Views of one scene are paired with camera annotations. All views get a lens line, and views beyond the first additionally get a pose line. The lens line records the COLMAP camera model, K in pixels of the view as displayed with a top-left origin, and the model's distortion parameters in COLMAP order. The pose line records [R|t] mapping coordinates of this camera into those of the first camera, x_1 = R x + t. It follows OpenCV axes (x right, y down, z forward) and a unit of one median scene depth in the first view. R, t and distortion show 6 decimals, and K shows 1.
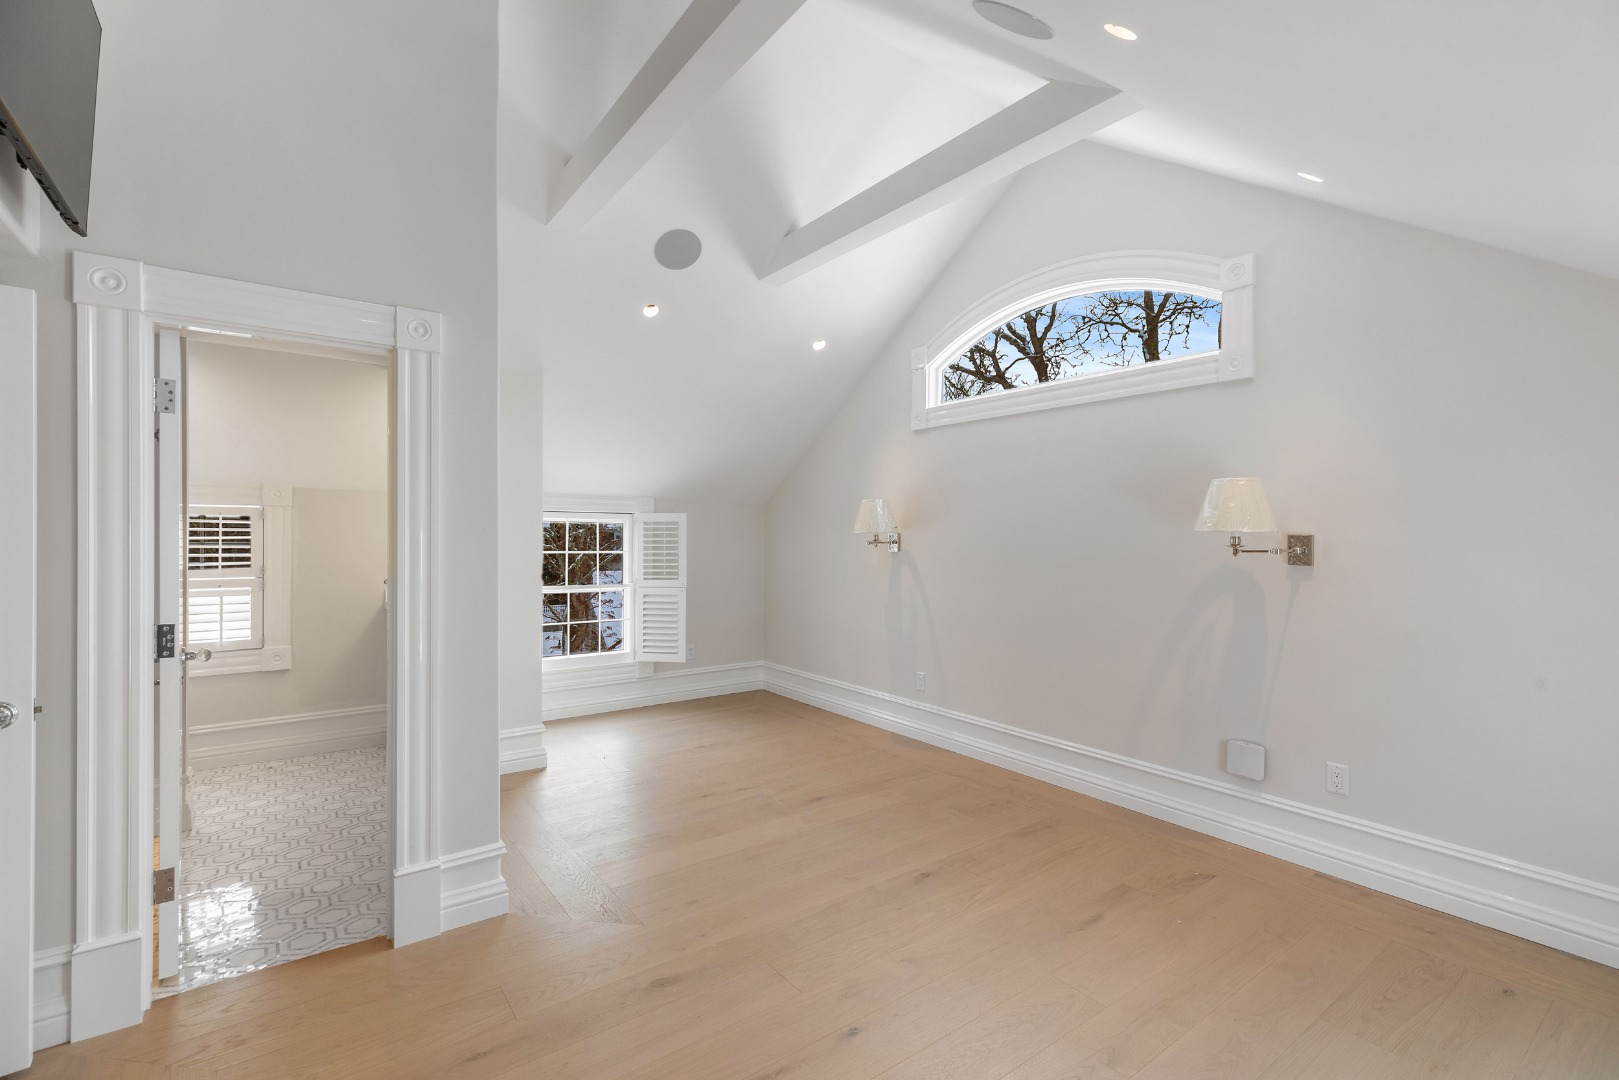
lens RADIAL K [[721.0, 0, 809.4], [0, 721.0, 537.3], [0, 0, 1]] dist [0.001031, -0.000757]
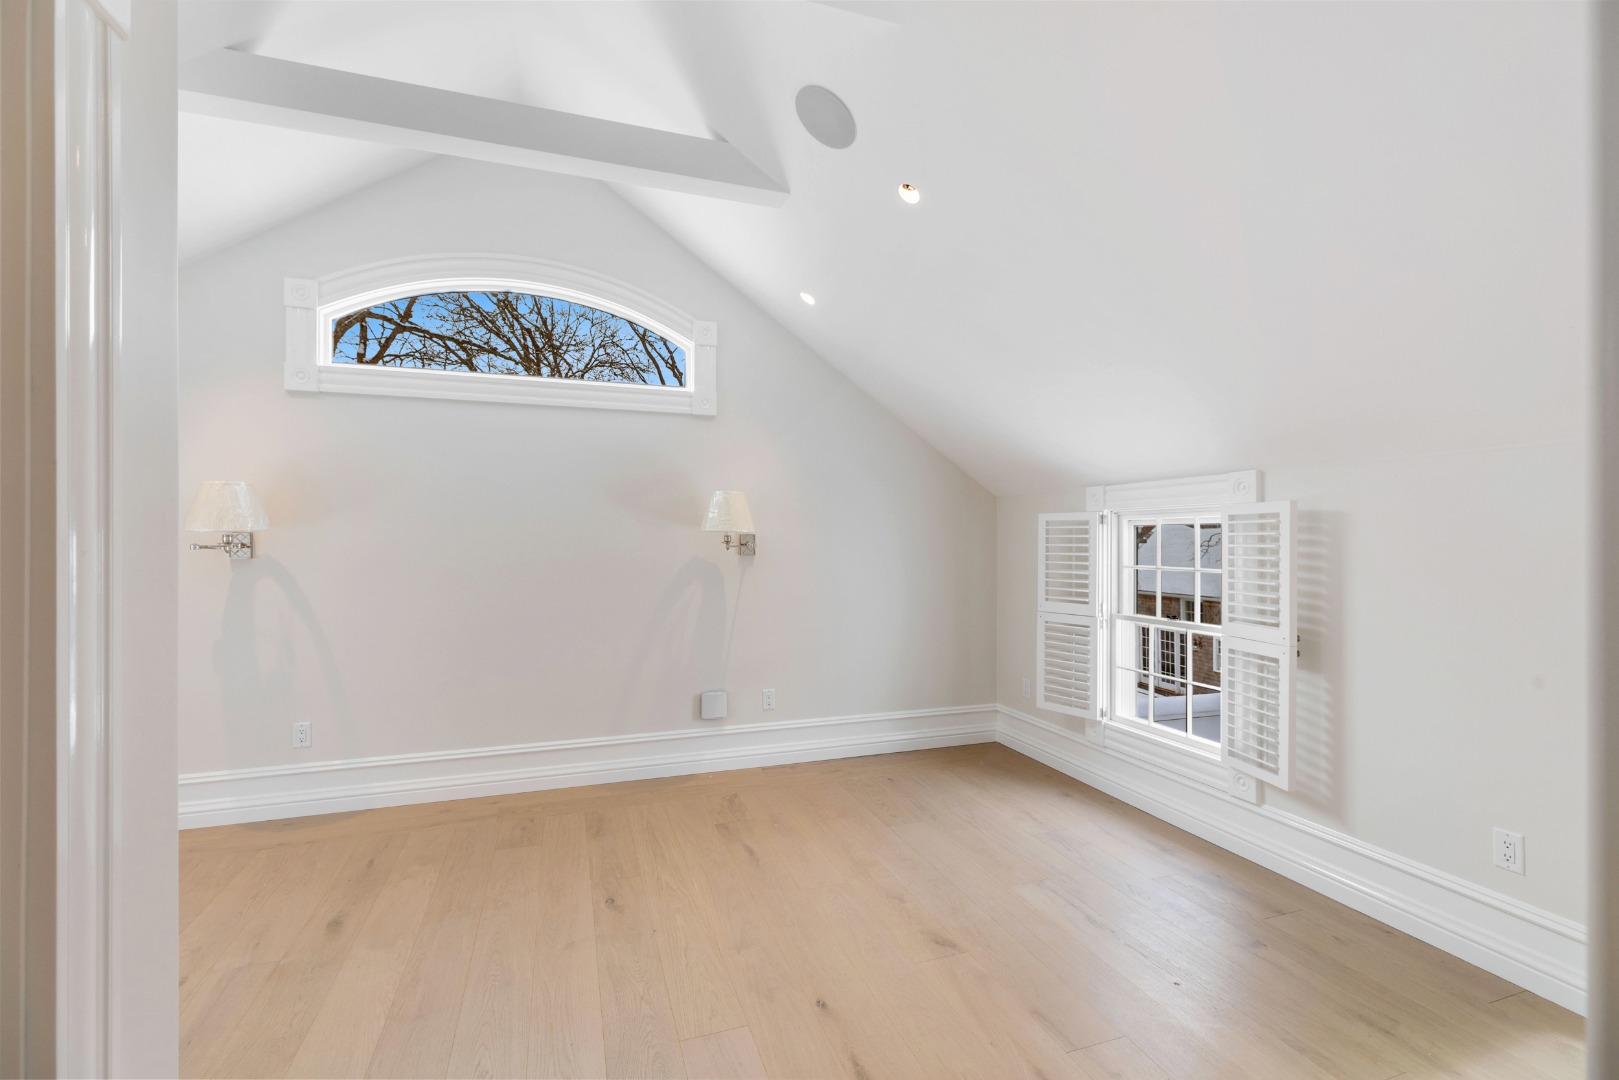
lens RADIAL K [[721.0, 0, 809.4], [0, 721.0, 537.3], [0, 0, 1]] dist [0.001031, -0.000757]
pose [[0.293368, -0.003372, 0.955994, -0.582659], [0.004447, 0.999988, 0.002163, -0.000755], [-0.955989, 0.003617, 0.293379, 0.430611]]
